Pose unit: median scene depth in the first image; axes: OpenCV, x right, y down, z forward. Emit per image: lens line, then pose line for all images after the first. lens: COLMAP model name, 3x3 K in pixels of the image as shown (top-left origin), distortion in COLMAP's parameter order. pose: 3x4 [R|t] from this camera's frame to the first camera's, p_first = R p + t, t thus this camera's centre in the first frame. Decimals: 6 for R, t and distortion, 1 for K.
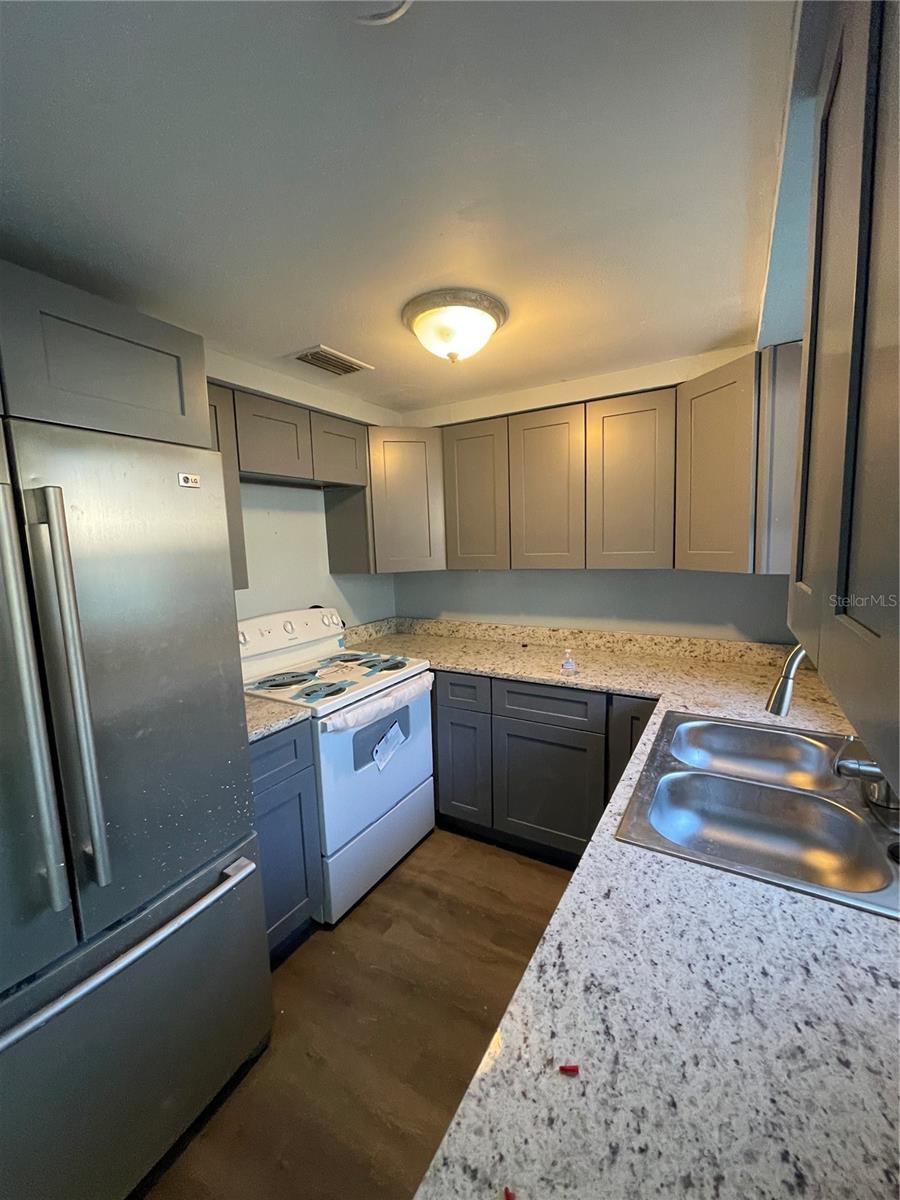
lens RADIAL K [[486.7, 0, 450.6], [0, 486.7, 597.0], [0, 0, 1]] dist [-0.002885, 0.001221]
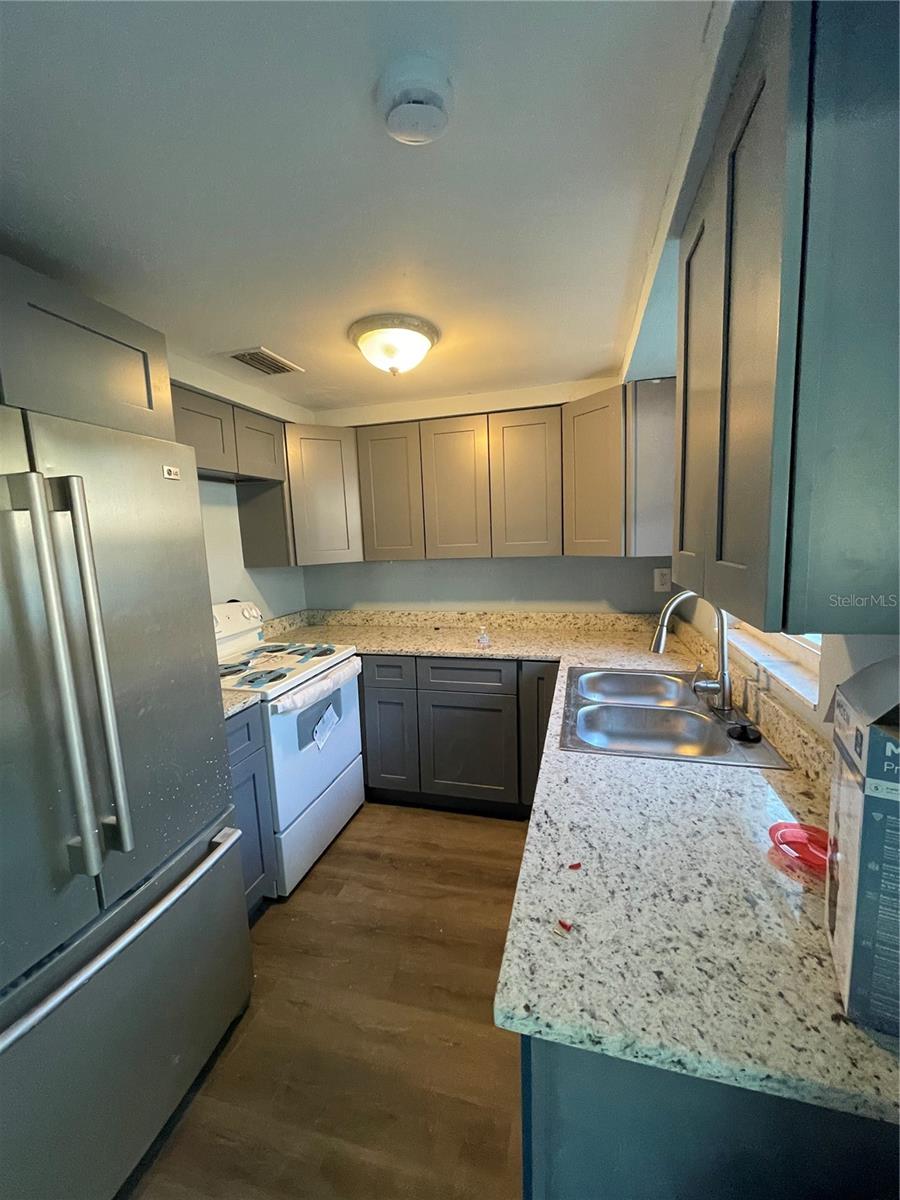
lens RADIAL K [[486.7, 0, 451.0], [0, 486.7, 597.5], [0, 0, 1]] dist [-0.002885, 0.001221]
pose [[0.964761, -0.038960, 0.260228, -0.138429], [0.037513, 0.999241, 0.010527, 0.024983], [-0.260440, -0.000394, 0.965490, -0.106086]]
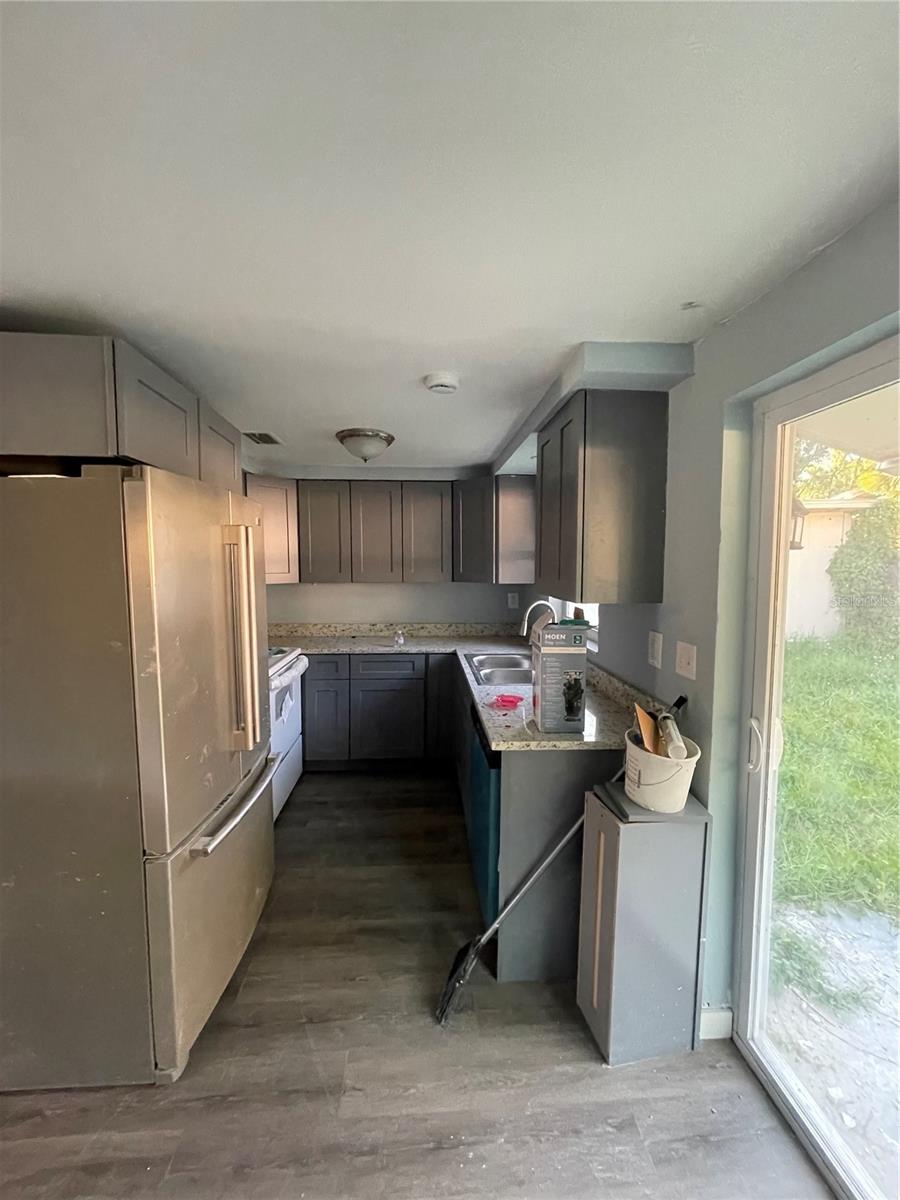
lens RADIAL K [[486.7, 0, 451.6], [0, 486.7, 593.9], [0, 0, 1]] dist [-0.002885, 0.001221]
pose [[0.826257, -0.004870, 0.563273, -0.564052], [0.037916, 0.998176, -0.046989, 0.069983], [-0.562017, 0.060182, 0.824934, -0.478002]]
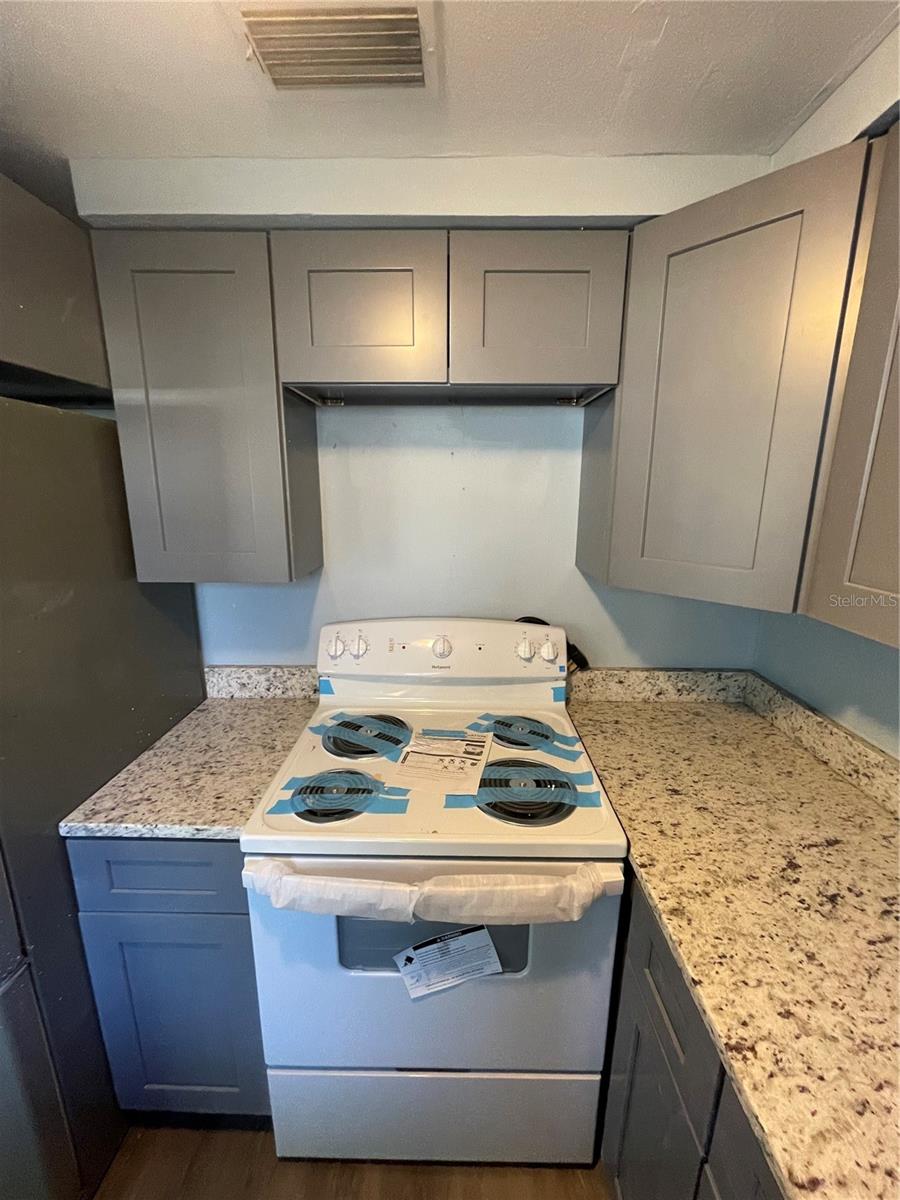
lens RADIAL K [[486.7, 0, 442.4], [0, 486.7, 600.3], [0, 0, 1]] dist [-0.002885, 0.001221]
pose [[0.489798, 0.229288, -0.841145, 0.197680], [-0.118967, 0.973350, 0.196052, -0.134943], [0.863681, 0.004043, 0.504023, 0.816339]]
